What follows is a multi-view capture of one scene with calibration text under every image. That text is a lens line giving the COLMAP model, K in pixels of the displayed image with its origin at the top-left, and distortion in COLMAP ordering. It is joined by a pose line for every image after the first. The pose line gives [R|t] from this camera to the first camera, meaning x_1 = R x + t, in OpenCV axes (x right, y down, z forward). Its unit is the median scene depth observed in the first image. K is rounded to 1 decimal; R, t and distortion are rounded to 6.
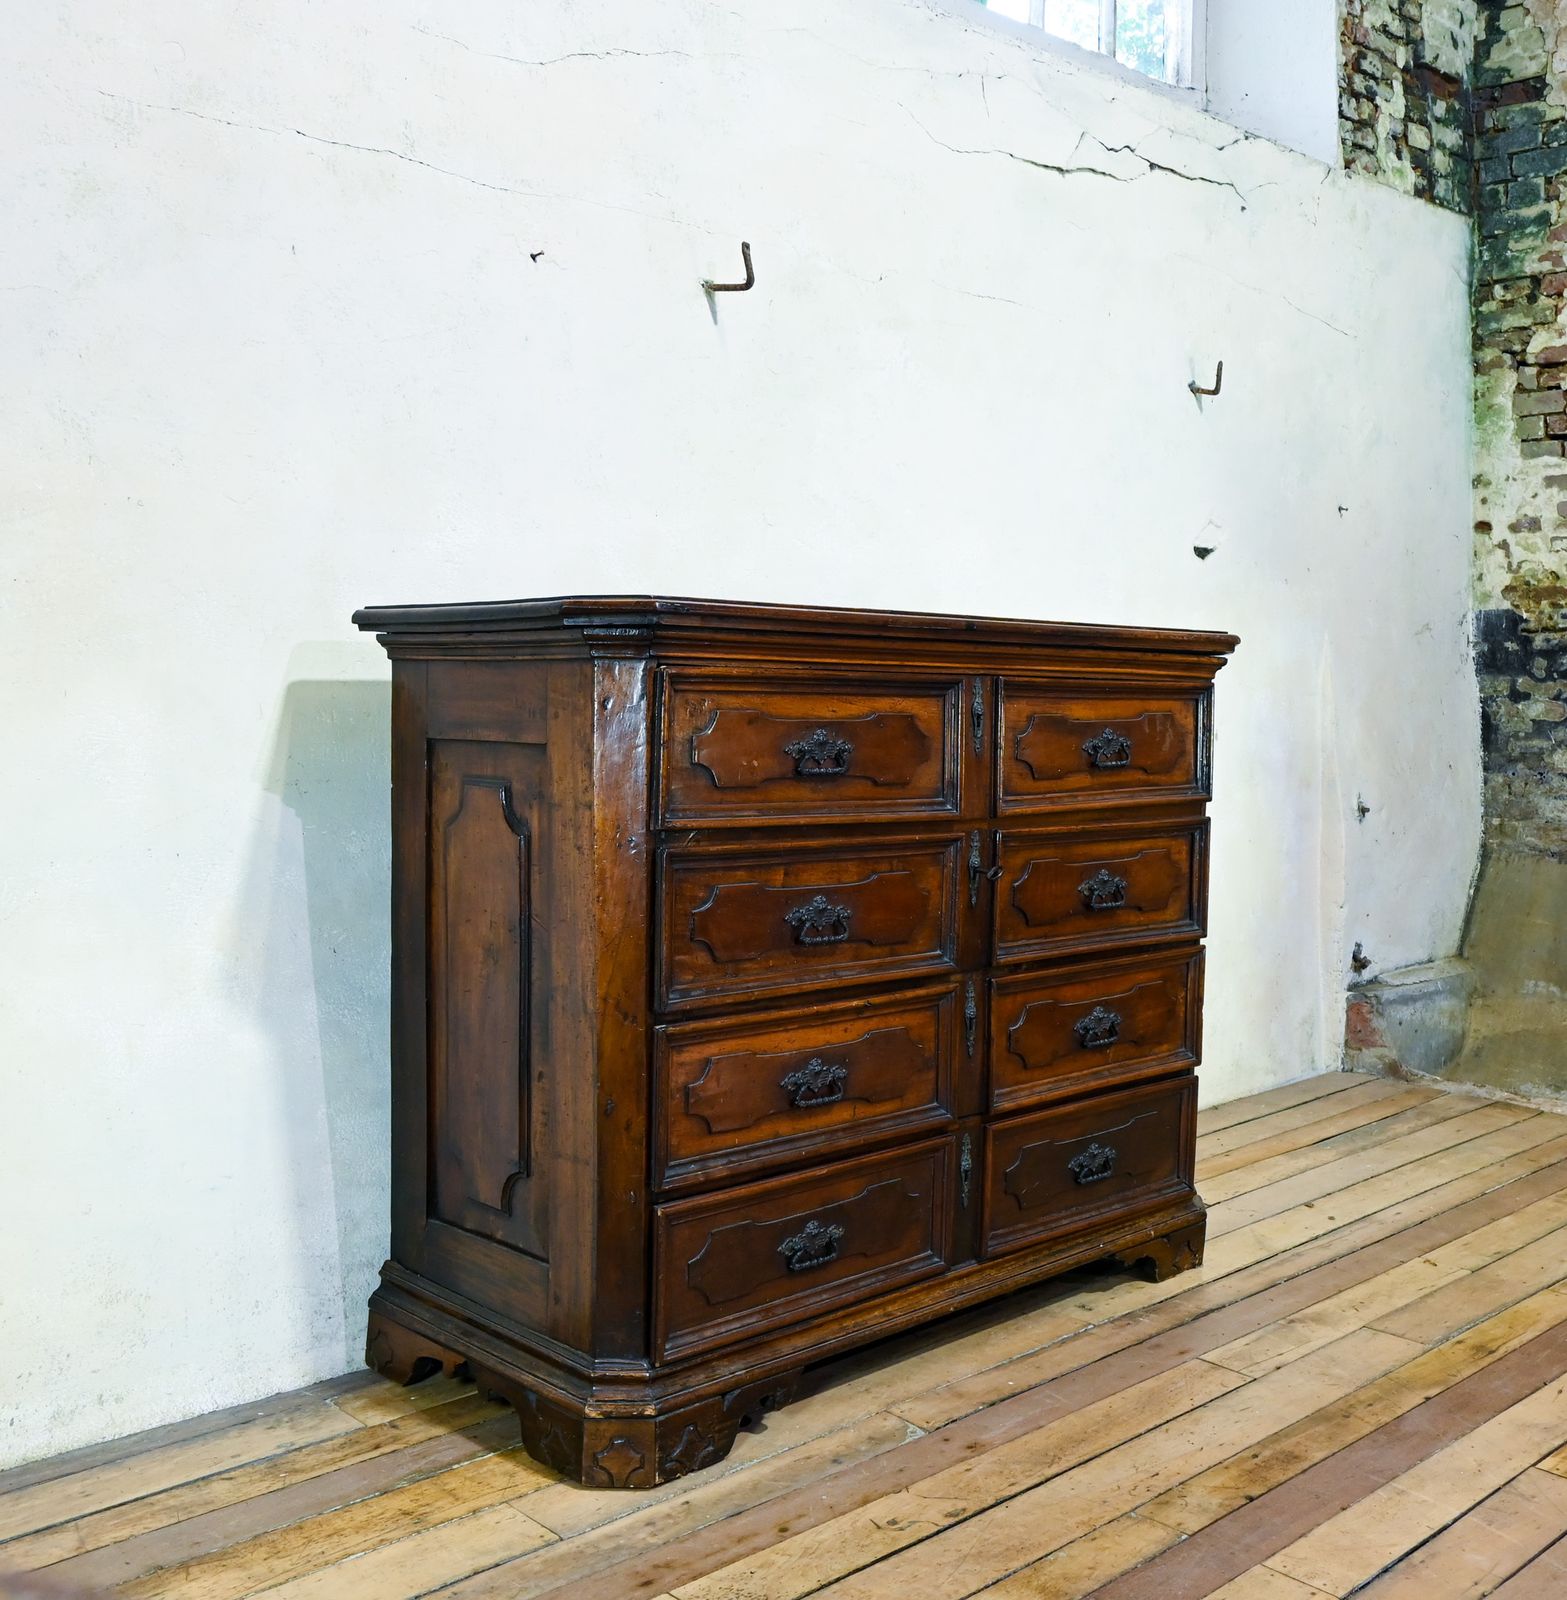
lens RADIAL K [[1778.9, 0, 809.4], [0, 1778.9, 773.8], [0, 0, 1]] dist [-0.017438, 0.000000]
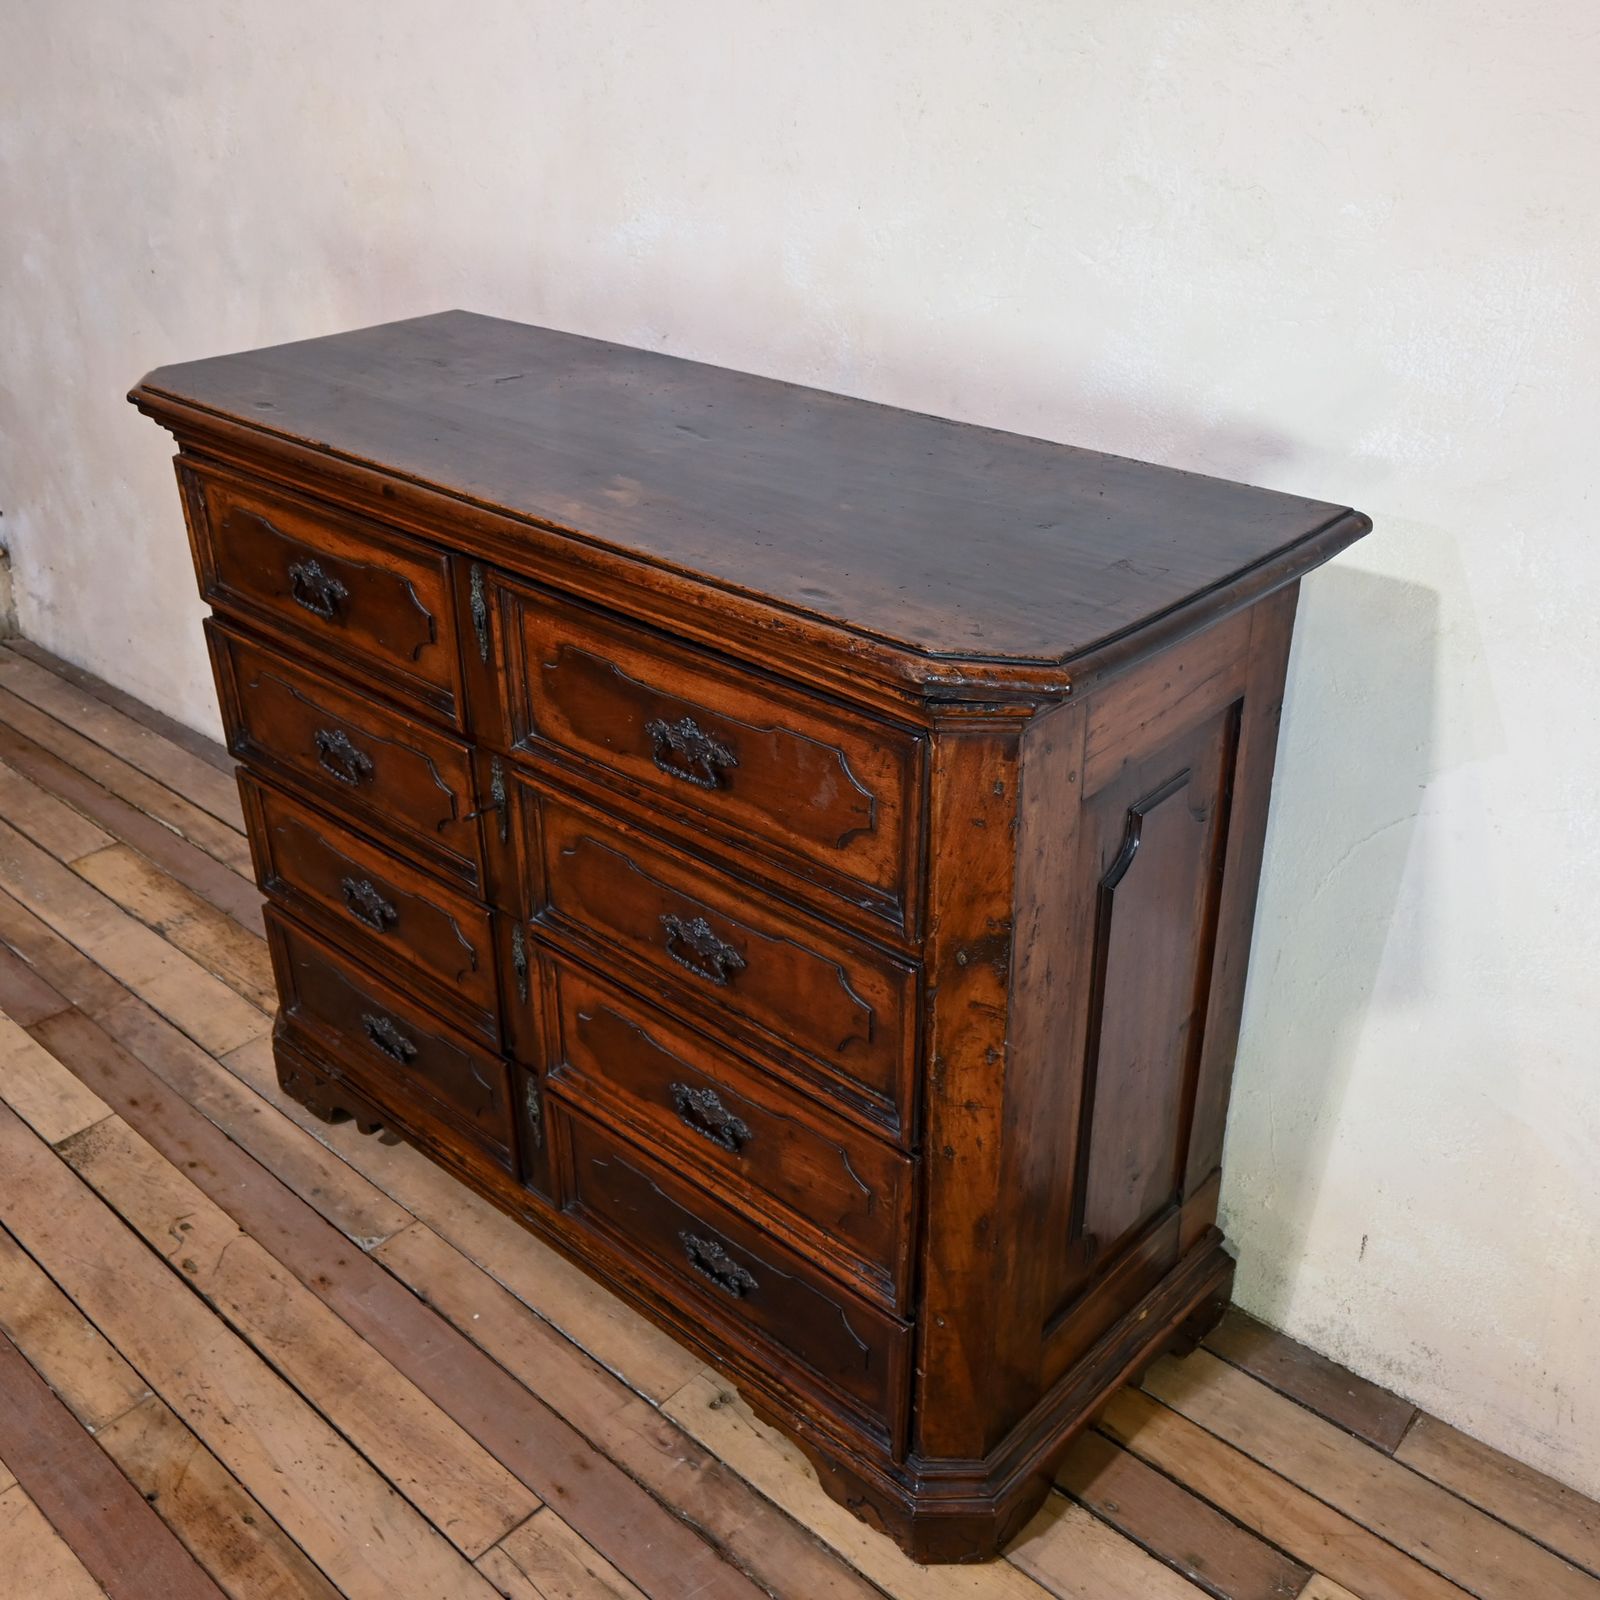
lens RADIAL K [[1654.4, 0, 806.3], [0, 1654.4, 812.2], [0, 0, 1]] dist [-0.006730, 0.000000]
pose [[0.037261, 0.465235, -0.884402, 0.775525], [-0.035441, 0.885075, 0.464096, -0.294579], [0.998677, 0.014052, 0.049468, 1.164061]]
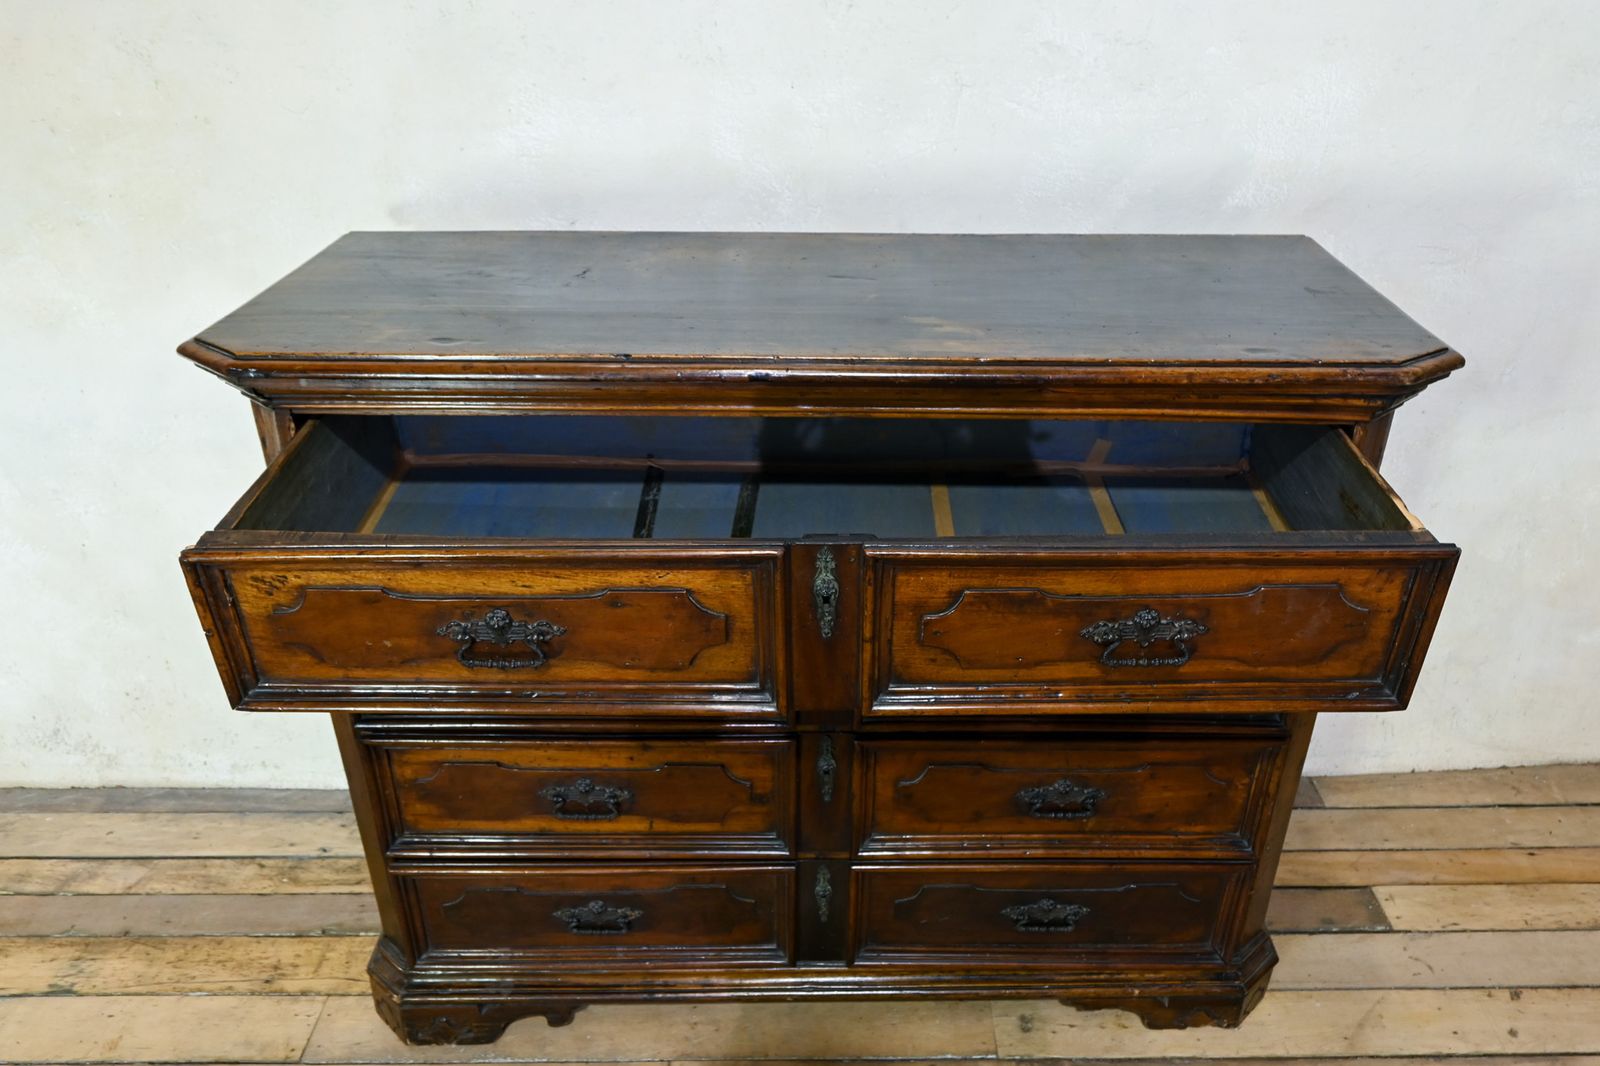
lens RADIAL K [[1167.5, 0, 854.1], [0, 1167.5, 500.9], [0, 0, 1]] dist [-0.013487, 0.006489]
pose [[0.721313, 0.312013, -0.618349, 0.452758], [-0.032295, 0.906962, 0.419972, -0.250938], [0.691856, -0.282961, 0.664280, 0.698791]]
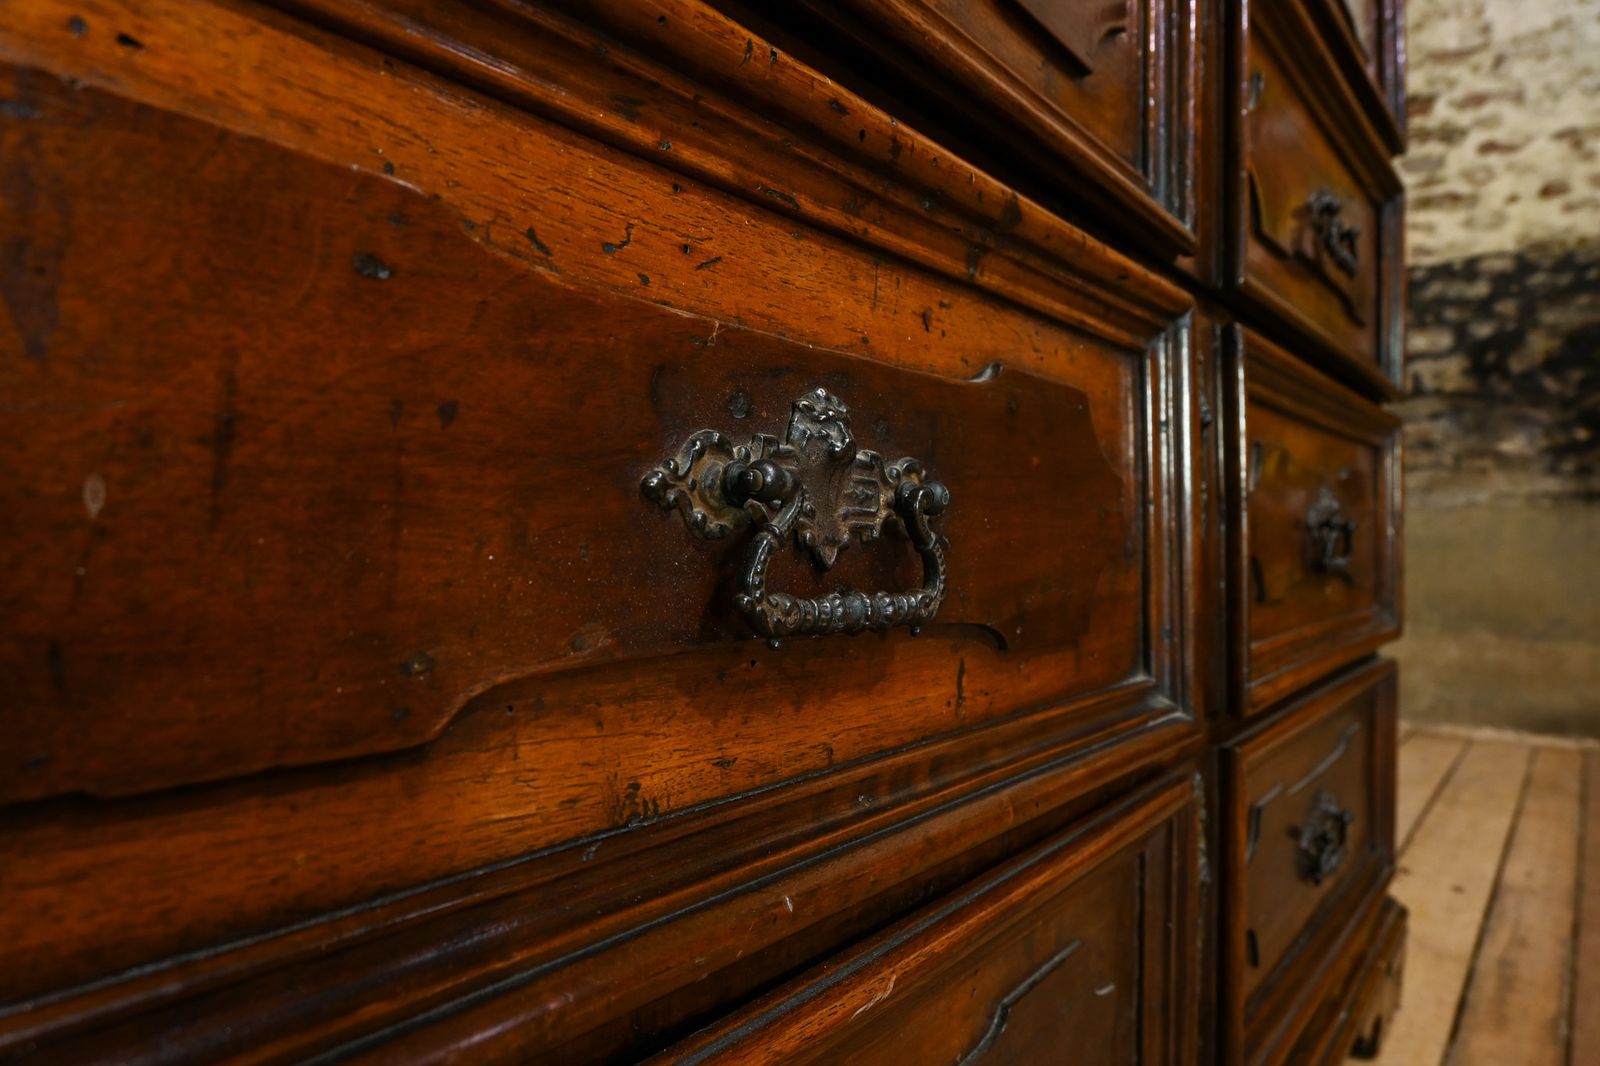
lens RADIAL K [[1085.5, 0, 800.1], [0, 1085.5, 541.5], [0, 0, 1]] dist [-0.011435, 0.001256]
pose [[0.988080, -0.021793, 0.152389, -0.016540], [0.028046, 0.998845, -0.039006, 0.175931], [-0.151363, 0.042815, 0.987551, 0.863049]]
